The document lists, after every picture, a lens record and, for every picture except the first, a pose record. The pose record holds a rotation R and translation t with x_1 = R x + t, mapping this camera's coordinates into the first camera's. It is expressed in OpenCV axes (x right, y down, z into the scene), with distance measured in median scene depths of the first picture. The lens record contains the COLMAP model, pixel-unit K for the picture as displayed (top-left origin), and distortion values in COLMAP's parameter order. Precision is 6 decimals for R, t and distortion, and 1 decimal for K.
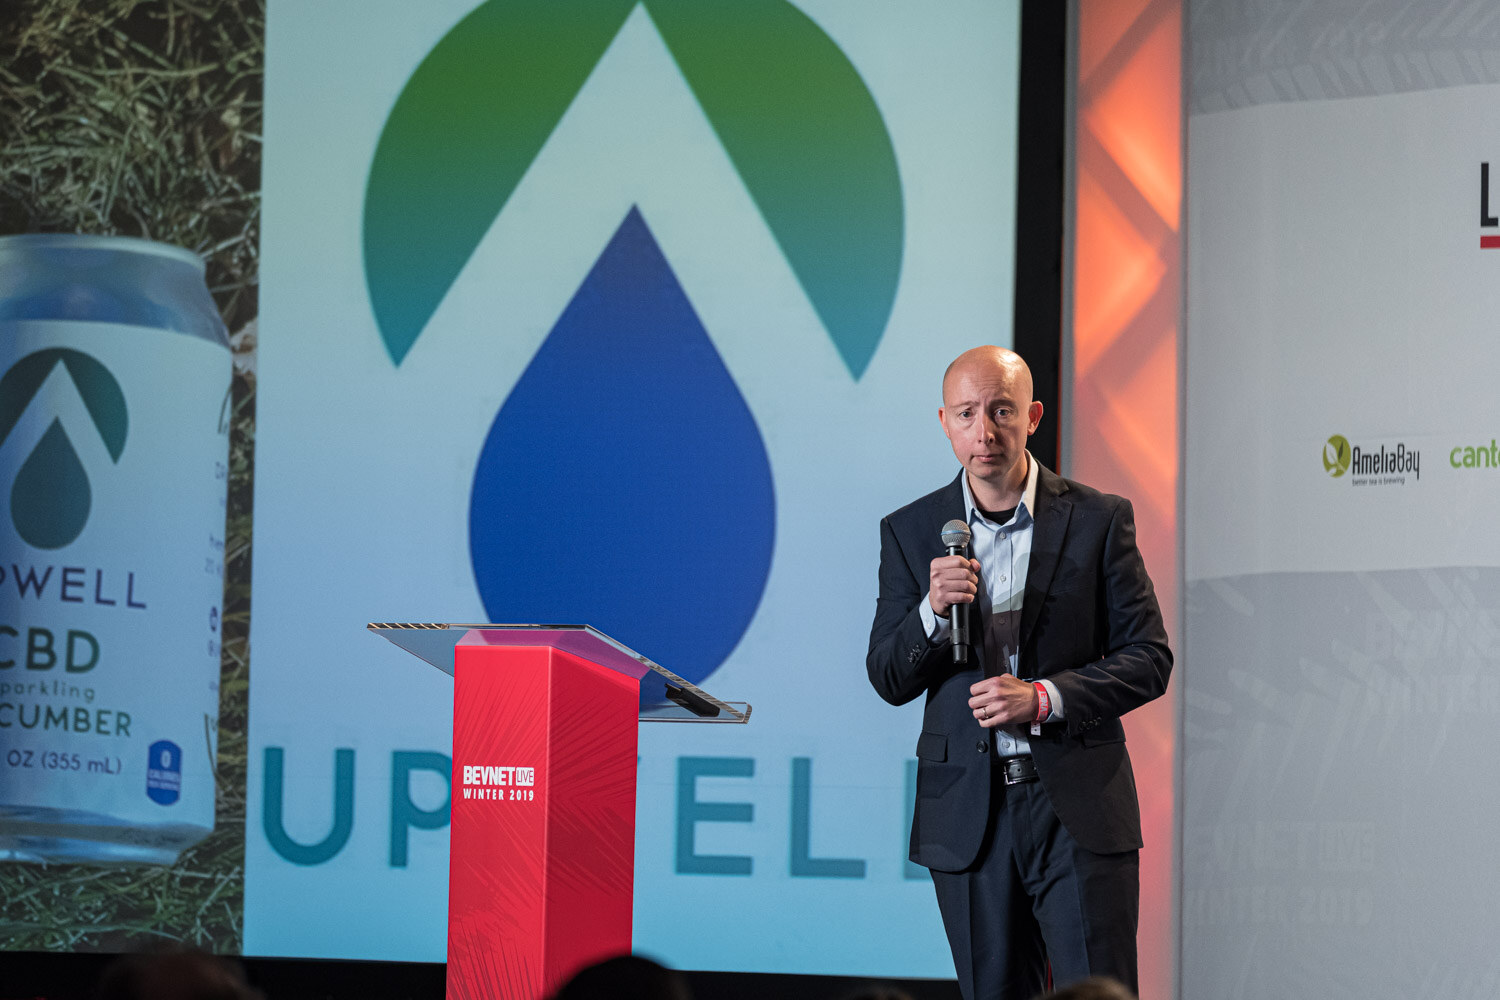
lens RADIAL K [[9115.0, 0, 794.6], [0, 9115.0, 501.3], [0, 0, 1]] dist [0.577034, -3.053397]
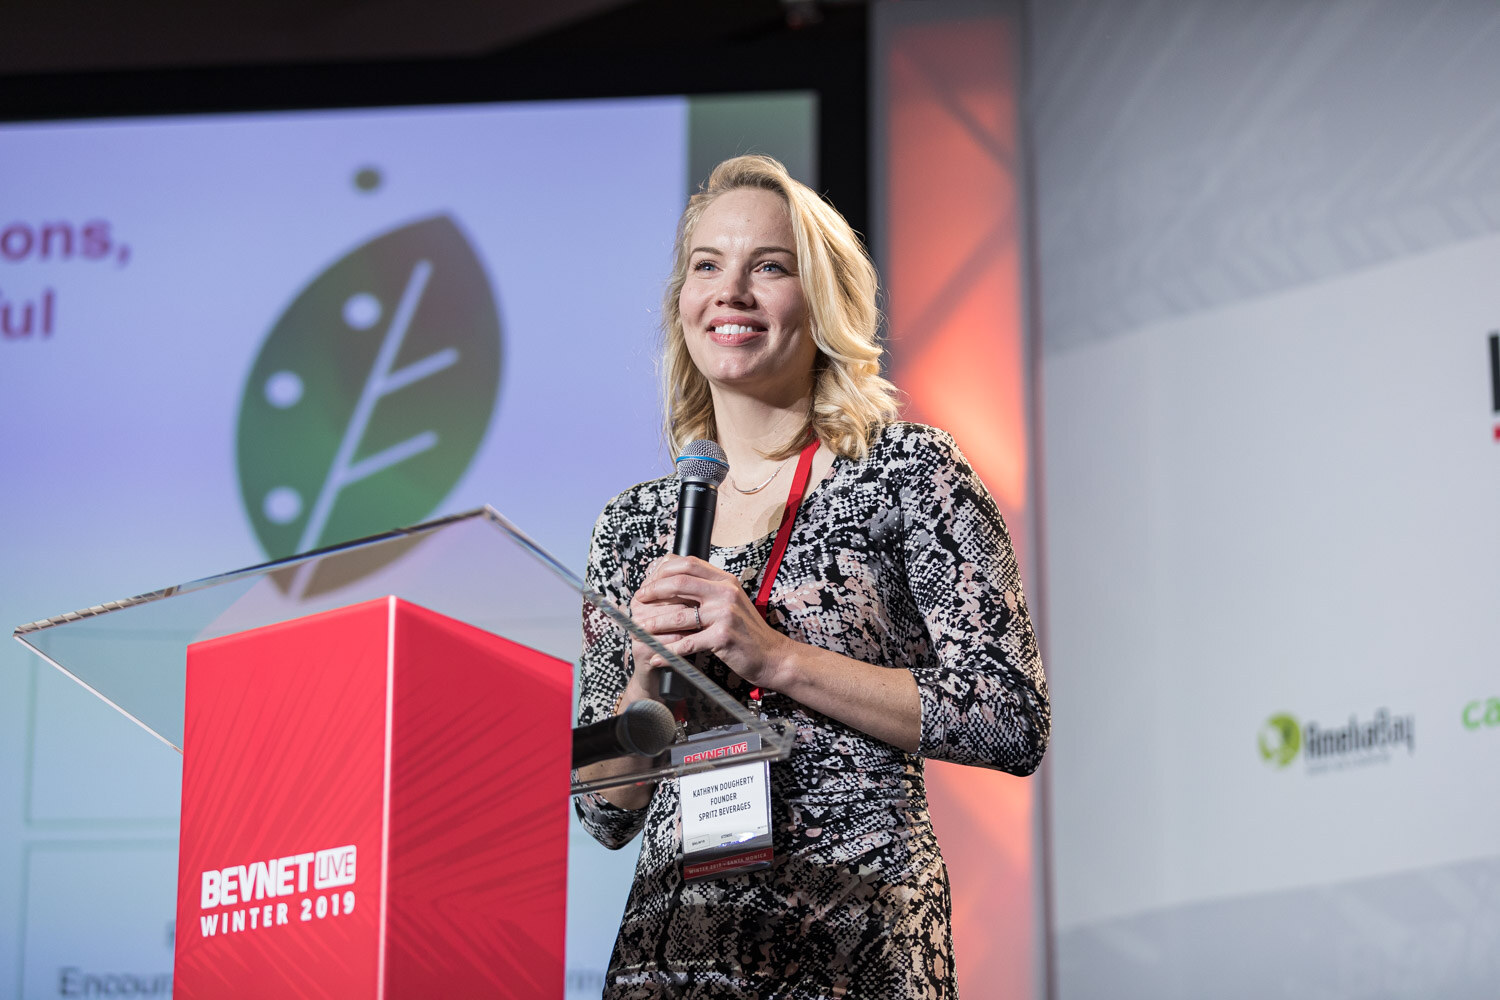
lens RADIAL K [[4168.2, 0, 750.0], [0, 4168.2, 500.0], [0, 0, 1]] dist [0.065110, -0.604756]
pose [[0.991224, 0.017670, 0.131005, -0.036990], [0.011043, 0.976493, -0.215264, 0.059102], [-0.131730, 0.214822, 0.967729, 0.771314]]
